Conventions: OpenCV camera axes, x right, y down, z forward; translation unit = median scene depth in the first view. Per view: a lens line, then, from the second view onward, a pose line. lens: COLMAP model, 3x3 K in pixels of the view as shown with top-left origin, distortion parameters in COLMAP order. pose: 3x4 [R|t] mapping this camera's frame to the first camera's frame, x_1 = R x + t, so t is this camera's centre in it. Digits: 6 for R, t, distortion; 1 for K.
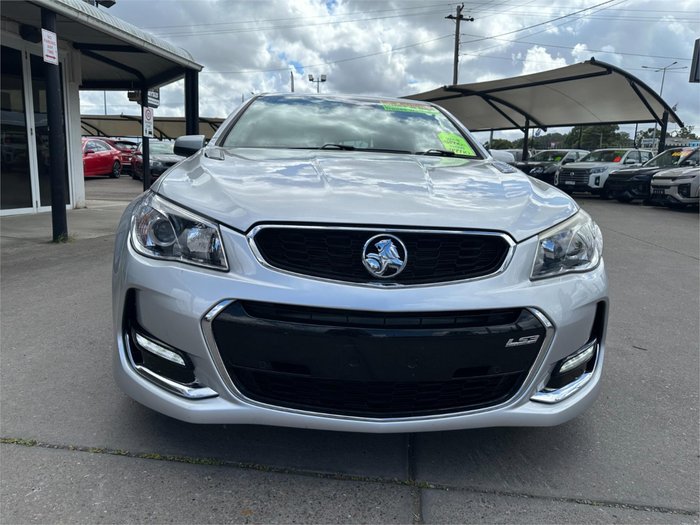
lens RADIAL K [[494.5, 0, 348.1], [0, 494.5, 262.1], [0, 0, 1]] dist [0.032084, -0.040324]
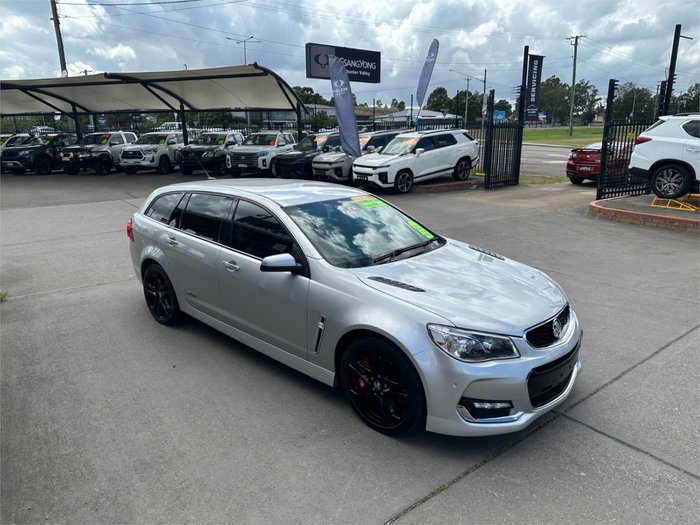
lens RADIAL K [[494.5, 0, 344.6], [0, 494.5, 261.8], [0, 0, 1]] dist [0.032084, -0.040324]
pose [[0.726365, -0.213027, 0.653463, -0.180867], [0.159274, 0.977045, 0.141472, -0.069139], [-0.668600, 0.001319, 0.743621, -0.007232]]
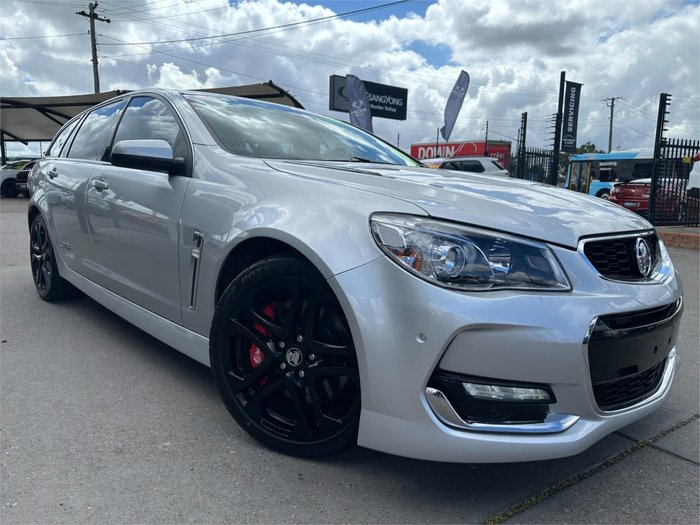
lens RADIAL K [[494.5, 0, 345.5], [0, 494.5, 269.8], [0, 0, 1]] dist [0.032084, -0.040324]
pose [[0.769822, -0.116586, 0.627521, -0.102093], [0.121800, 0.991942, 0.034871, -0.009181], [-0.626529, 0.049587, 0.777819, 0.044788]]
